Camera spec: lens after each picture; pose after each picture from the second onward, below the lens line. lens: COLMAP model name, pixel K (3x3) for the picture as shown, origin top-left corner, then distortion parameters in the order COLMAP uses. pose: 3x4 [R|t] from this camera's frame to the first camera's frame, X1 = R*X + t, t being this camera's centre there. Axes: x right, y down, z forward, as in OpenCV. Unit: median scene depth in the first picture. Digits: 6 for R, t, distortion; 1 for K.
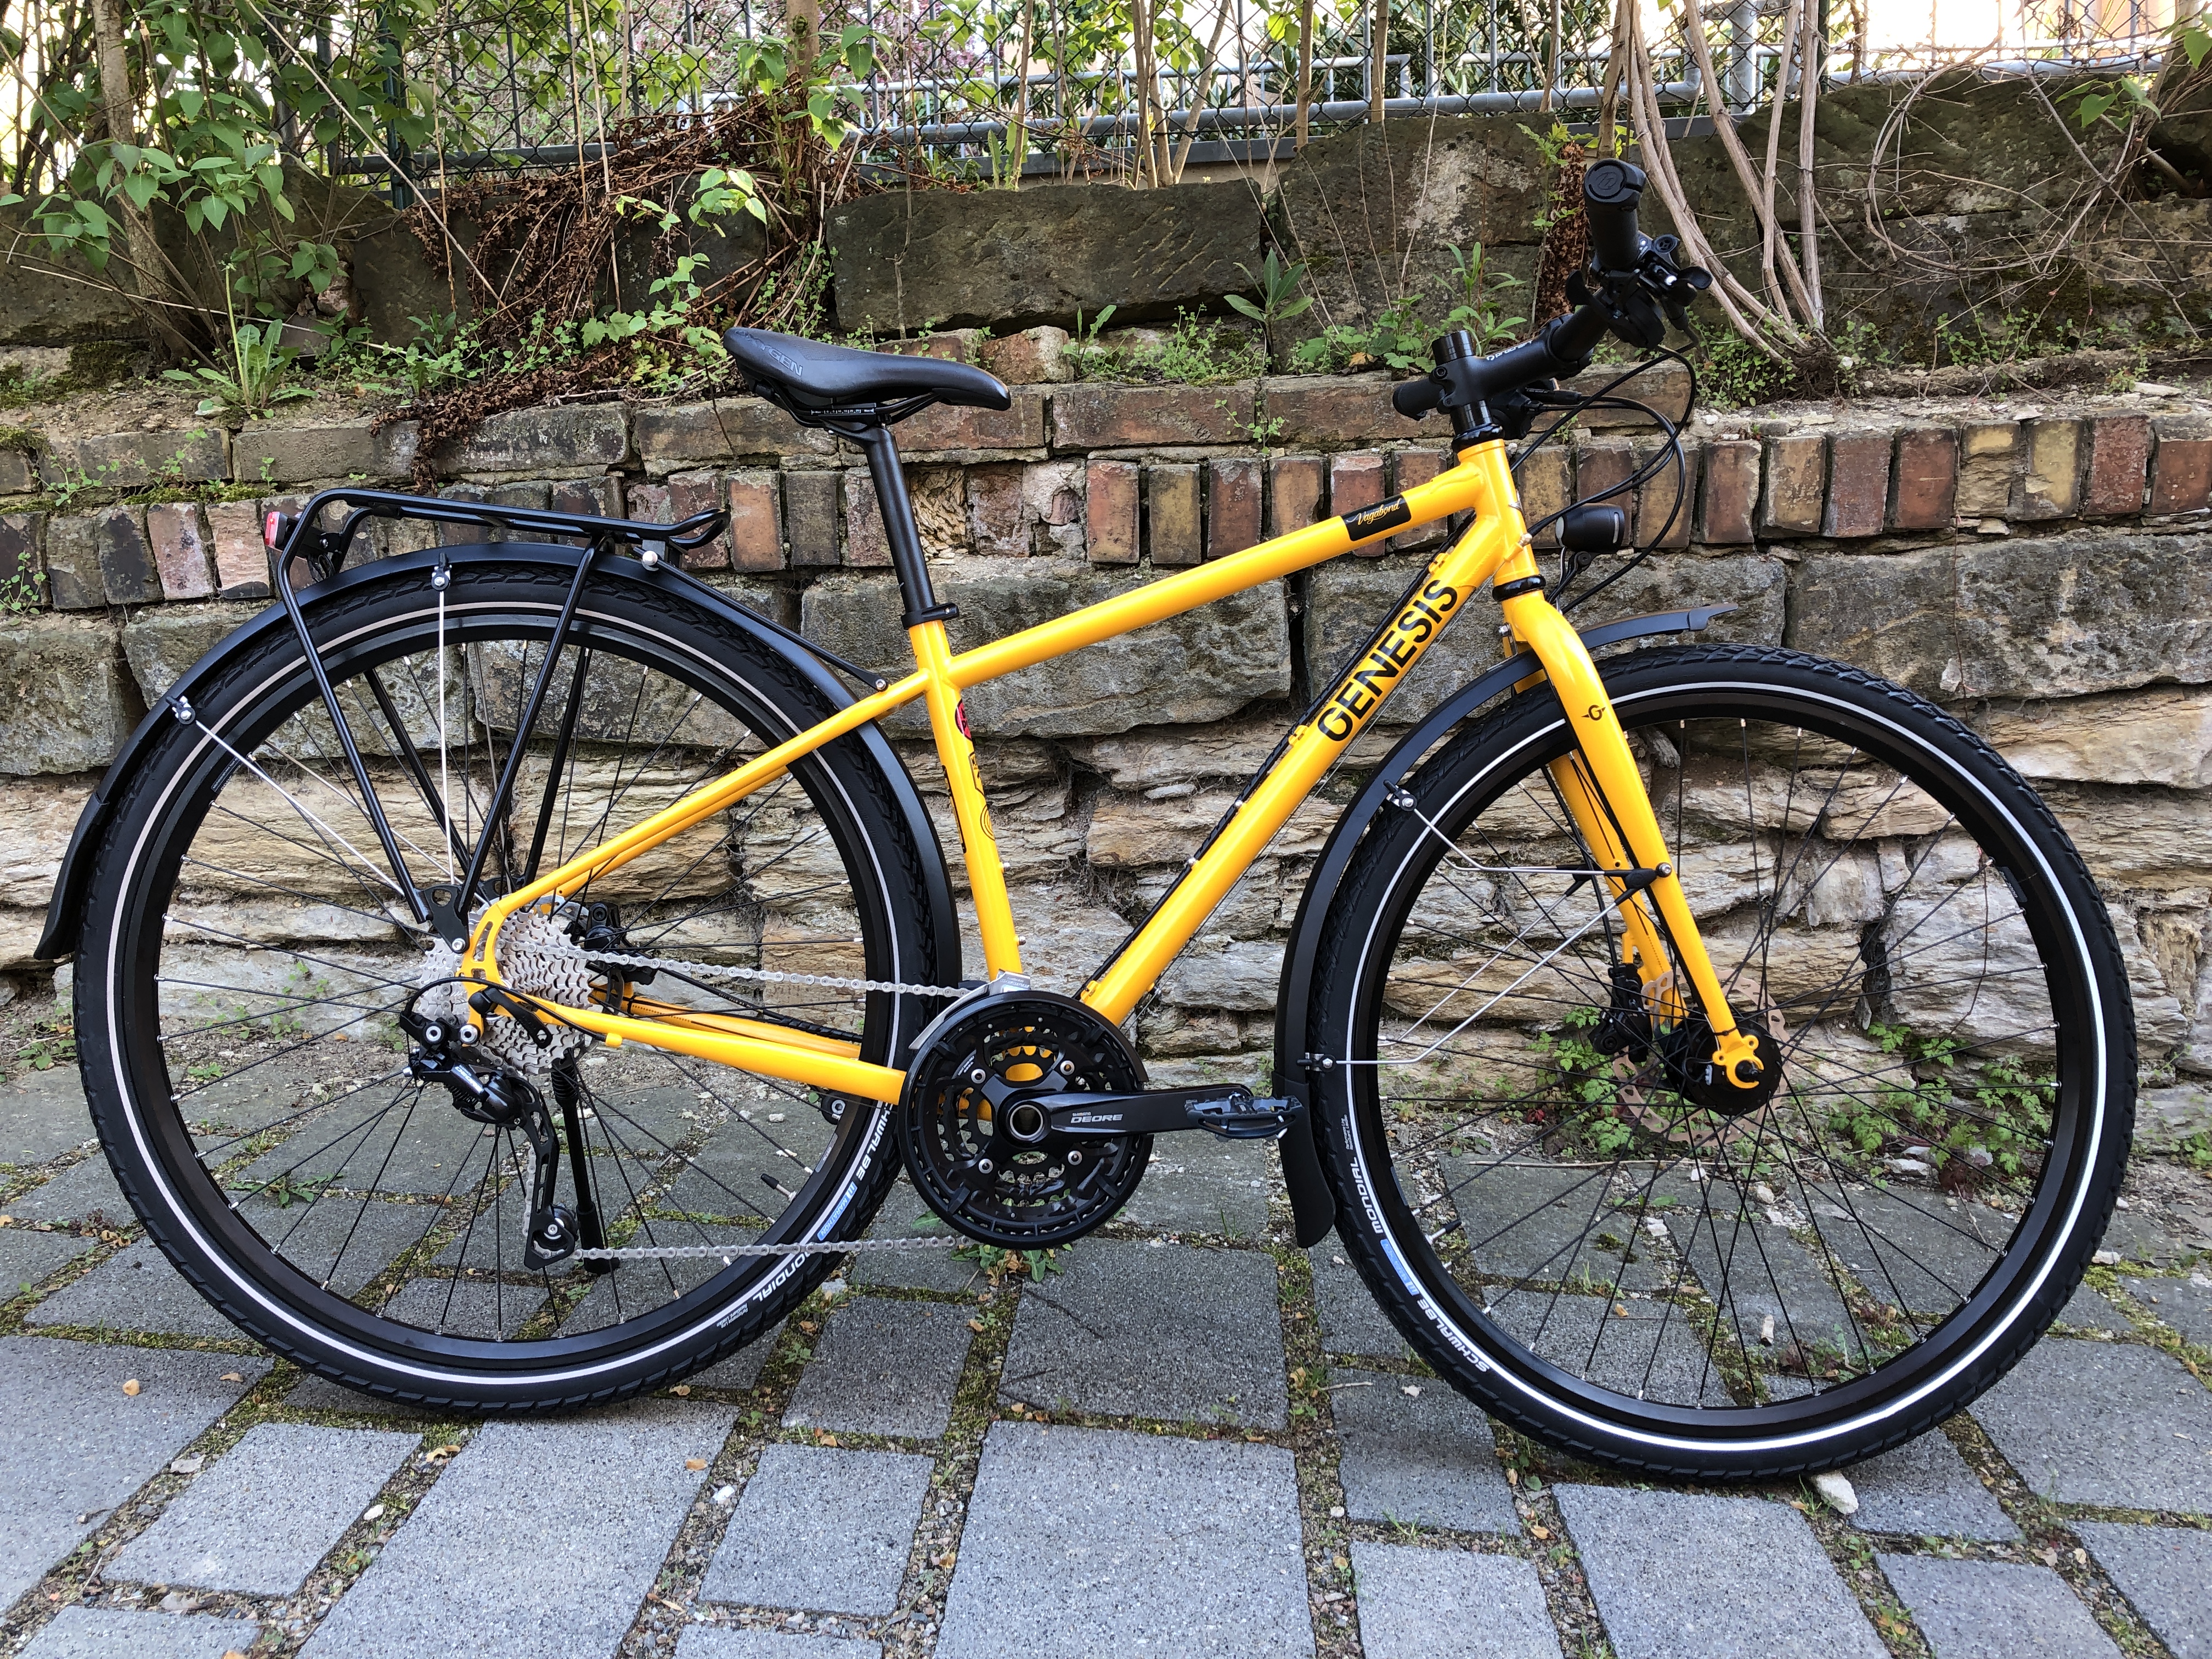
lens RADIAL K [[1793.4, 0, 1094.7], [0, 1793.4, 820.9], [0, 0, 1]] dist [0.123064, -0.304713]
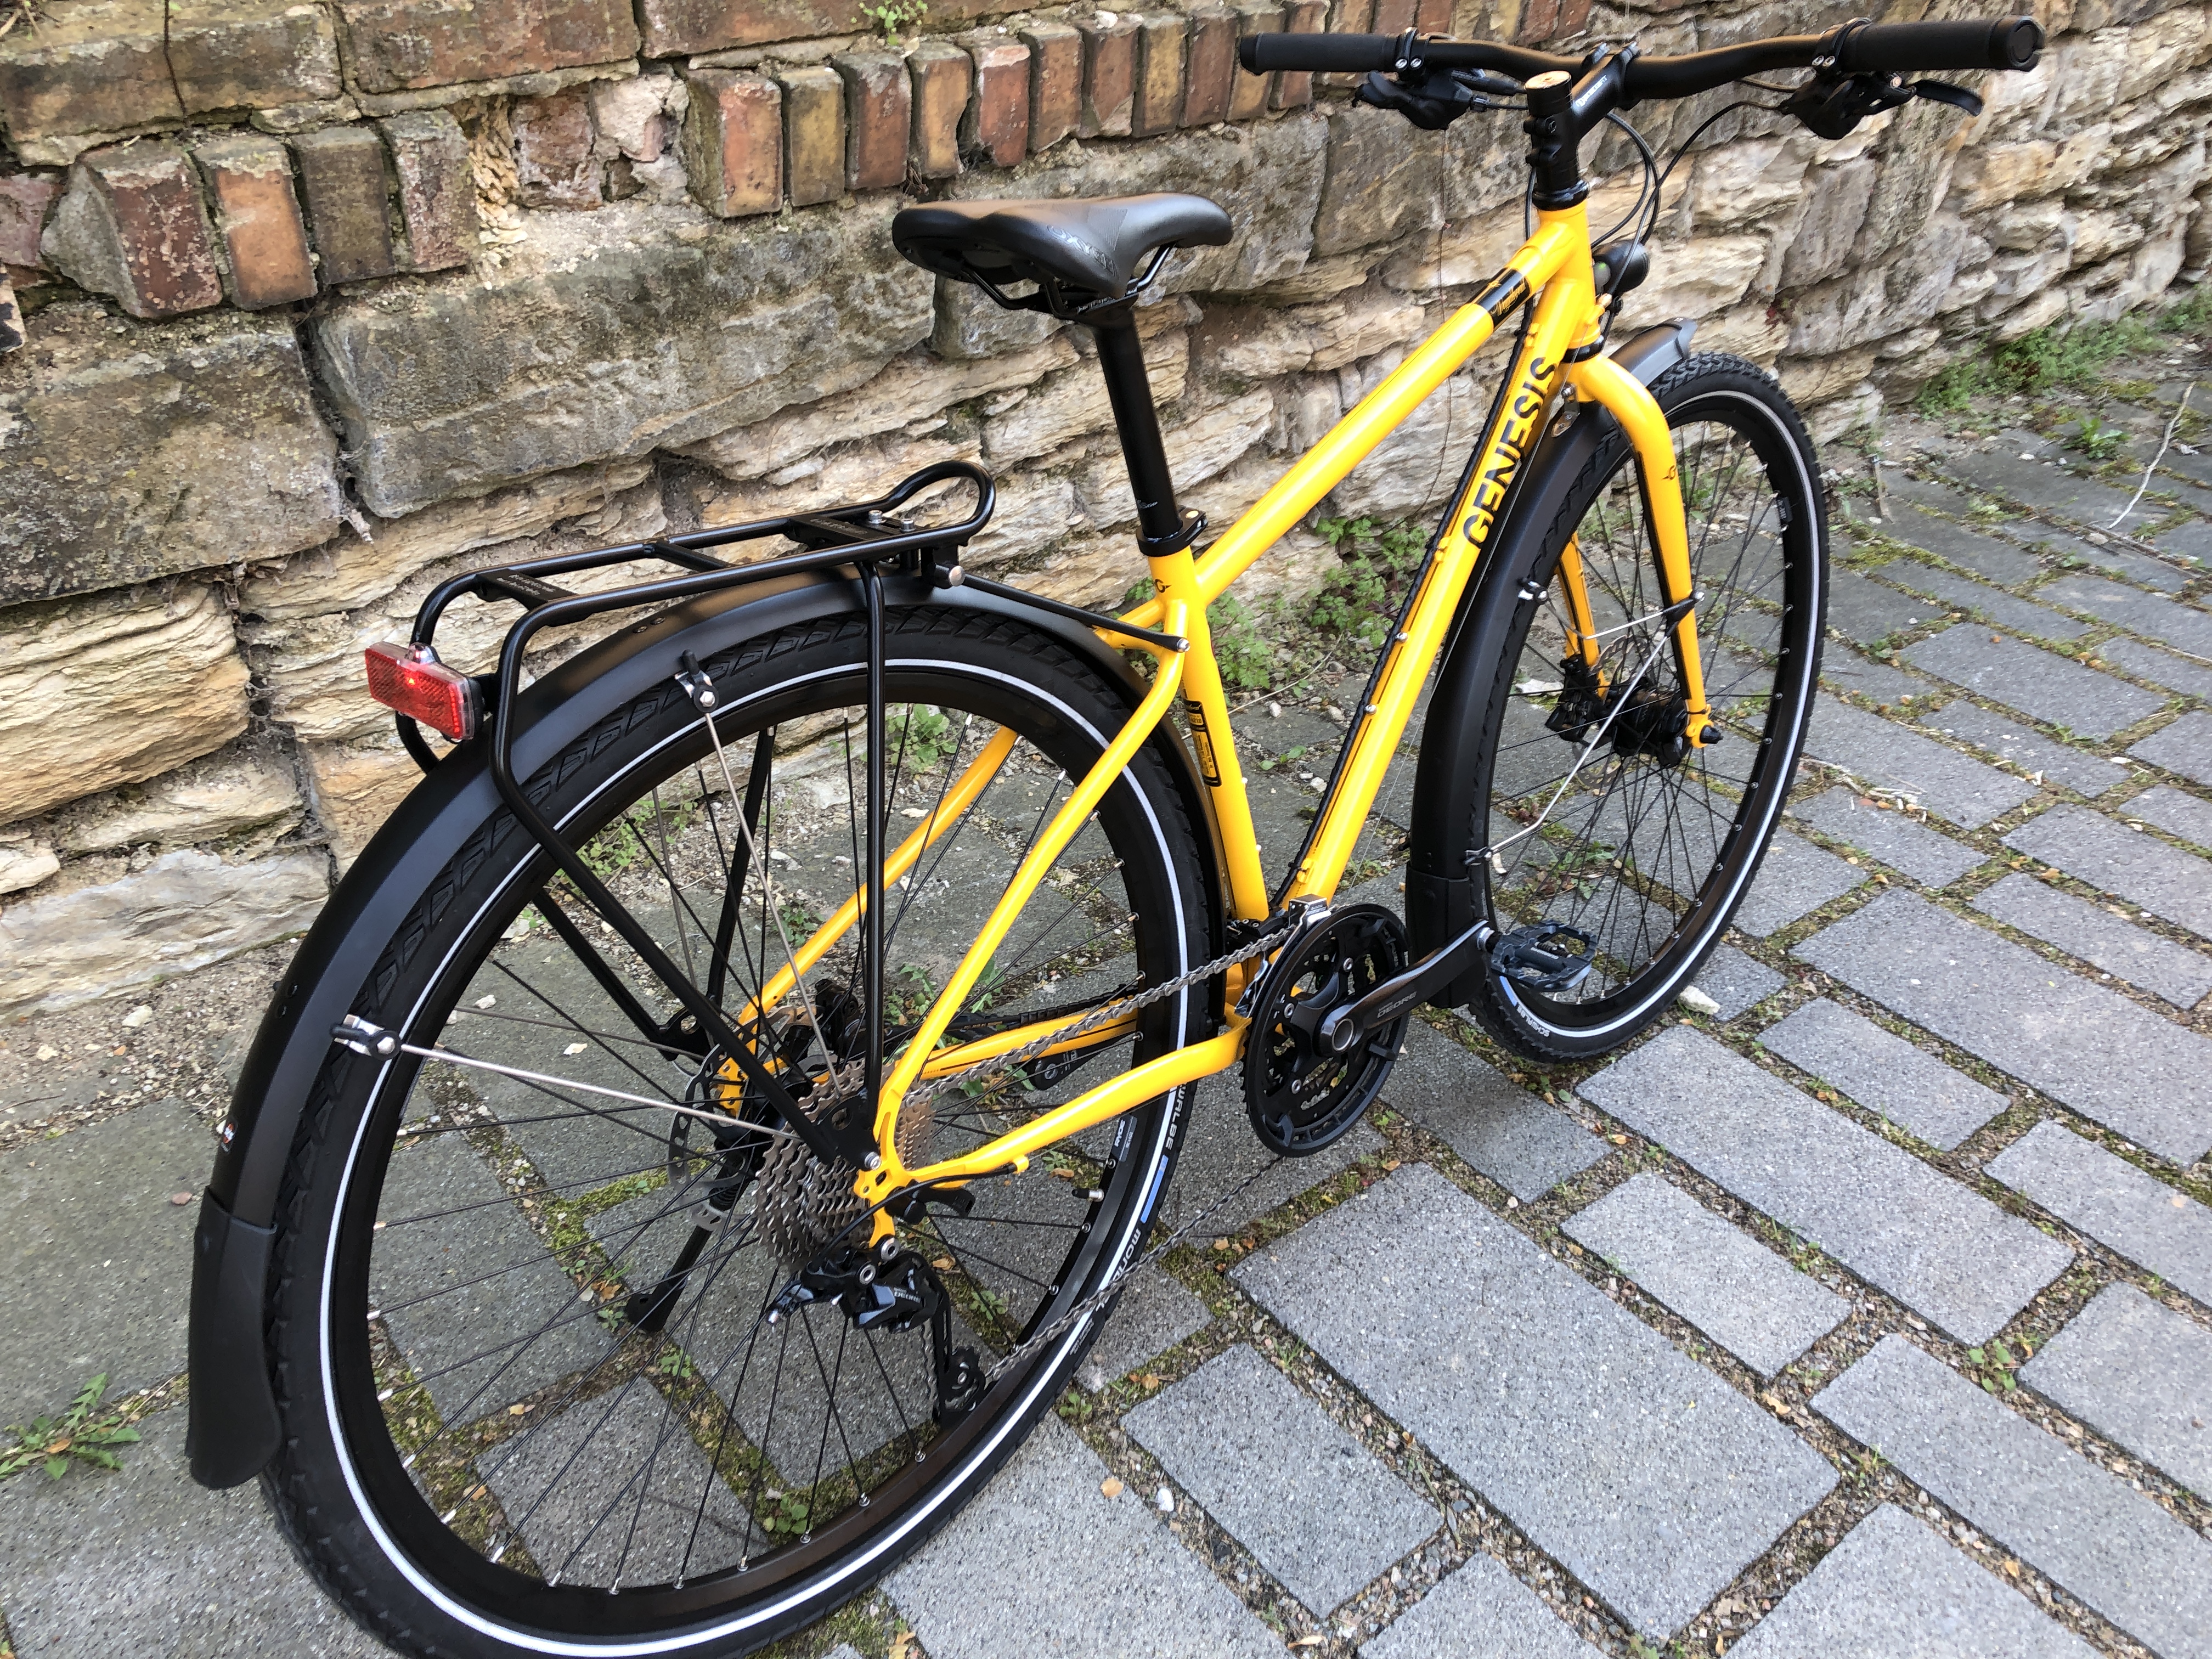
lens RADIAL K [[1791.6, 0, 1103.8], [0, 1791.6, 819.5], [0, 0, 1]] dist [0.007972, 0.009856]
pose [[0.725412, -0.349168, 0.593178, -0.421717], [0.074154, 0.896410, 0.436978, -0.233612], [-0.684309, -0.273002, 0.676159, 0.305303]]
